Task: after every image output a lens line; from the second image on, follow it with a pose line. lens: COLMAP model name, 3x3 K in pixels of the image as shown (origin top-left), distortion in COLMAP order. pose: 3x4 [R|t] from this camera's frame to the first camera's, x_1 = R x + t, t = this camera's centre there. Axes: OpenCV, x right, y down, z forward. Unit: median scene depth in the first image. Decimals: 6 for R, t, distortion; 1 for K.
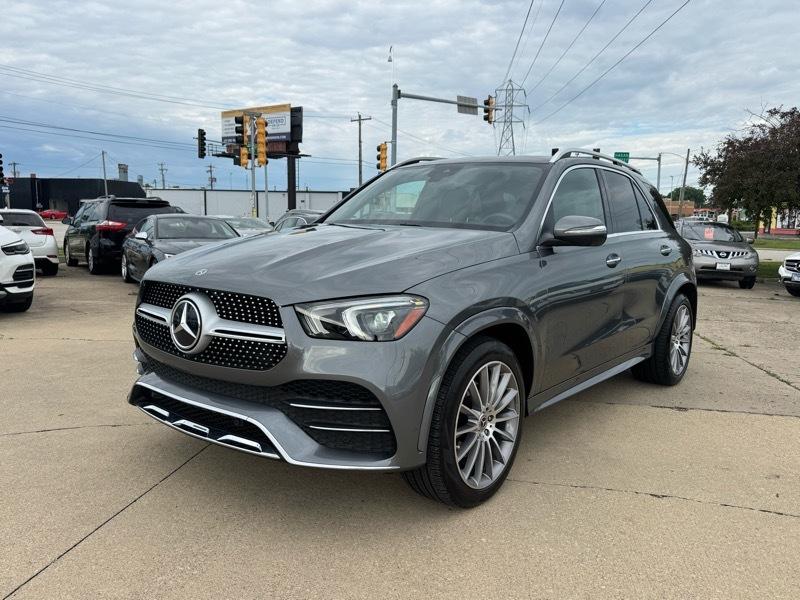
lens RADIAL K [[645.5, 0, 400.0], [0, 645.5, 300.0], [0, 0, 1]] dist [-0.009835, 0.002368]
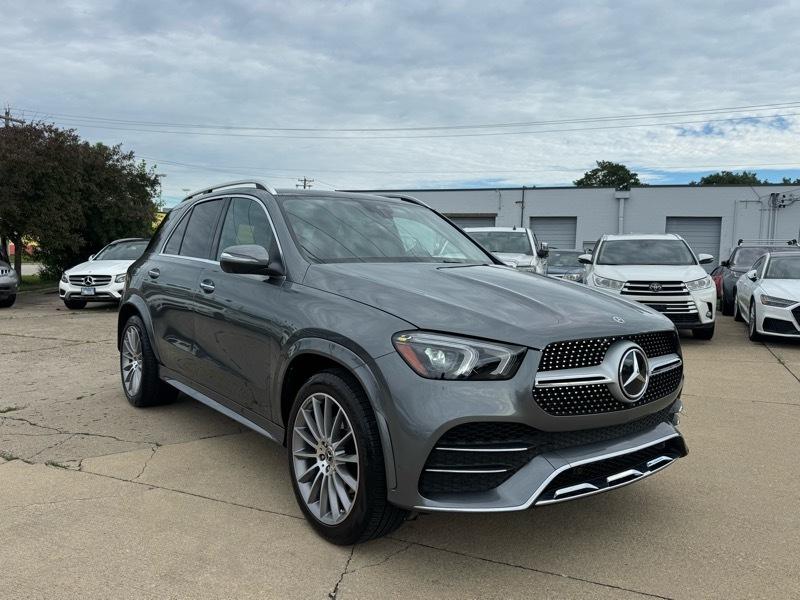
lens RADIAL K [[647.3, 0, 381.9], [0, 647.3, 302.3], [0, 0, 1]] dist [0.023733, -0.010657]
pose [[0.260261, -0.090150, 0.961321, -0.844087], [0.102177, 0.992613, 0.065422, -0.106766], [-0.960117, 0.081198, 0.267550, 0.668757]]
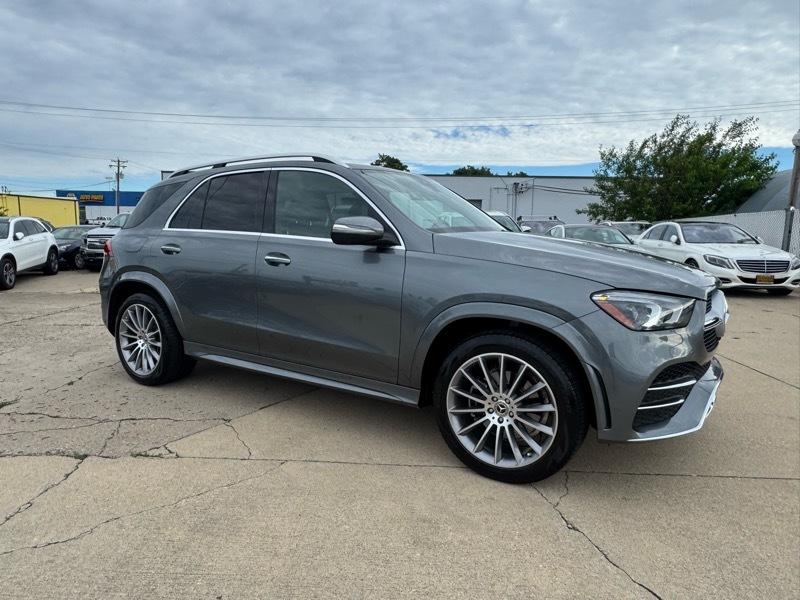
lens RADIAL K [[537.9, 0, 383.9], [0, 537.9, 302.5], [0, 0, 1]] dist [-0.001074, 0.001437]
pose [[-0.090118, -0.151930, 0.984274, -0.799195], [0.109405, 0.980804, 0.161411, -0.140014], [-0.989904, 0.122231, -0.071766, 1.054137]]
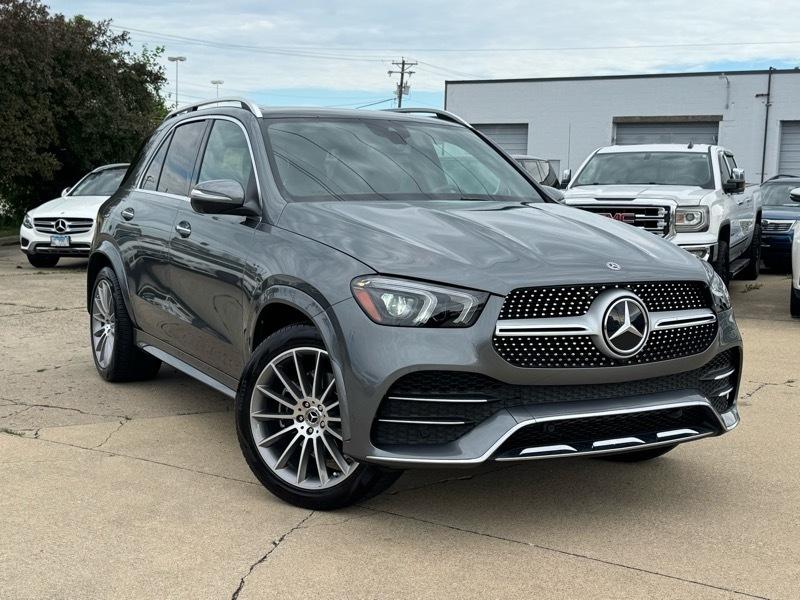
lens RADIAL K [[1066.4, 0, 400.0], [0, 1066.4, 300.0], [0, 0, 1]] dist [0.109806, -0.075258]
pose [[0.379146, -0.117800, 0.917808, -1.090922], [0.102494, 0.991107, 0.084868, -0.093168], [-0.919643, 0.061893, 0.387848, 0.435593]]
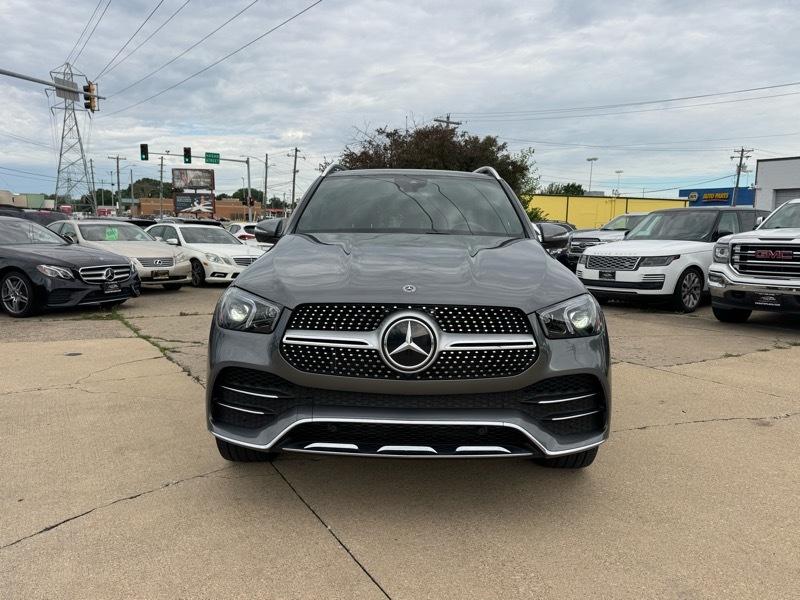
lens RADIAL K [[640.3, 0, 401.0], [0, 640.3, 259.8], [0, 0, 1]] dist [0.041082, -0.005576]
pose [[0.788717, -0.040670, 0.613410, -0.564846], [0.076222, 0.996579, -0.031931, -0.035067], [-0.610013, 0.071940, 0.789119, 0.146947]]
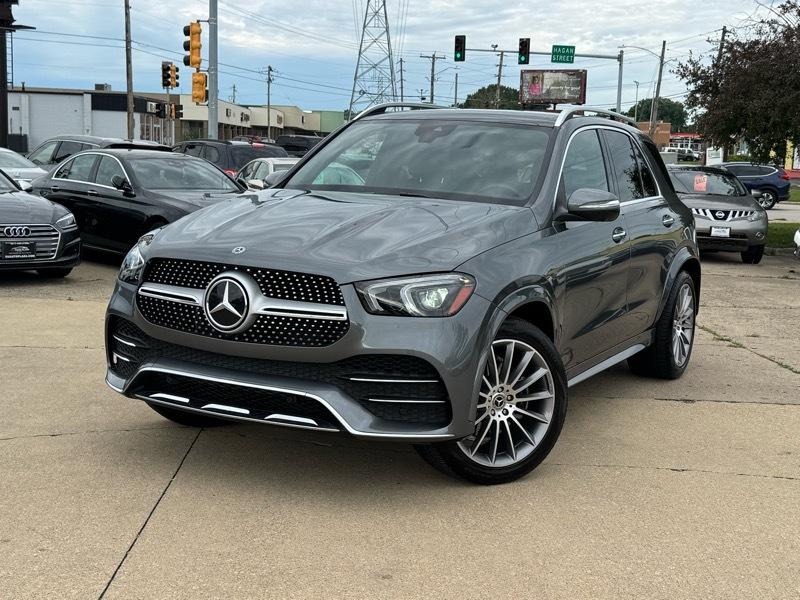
lens RADIAL K [[1066.4, 0, 400.0], [0, 1066.4, 300.0], [0, 0, 1]] dist [0.109806, -0.075258]
pose [[0.983671, -0.005542, 0.179893, -0.222611], [0.002389, 0.999840, 0.017738, 0.002706], [-0.179963, -0.017019, 0.983526, -0.389915]]
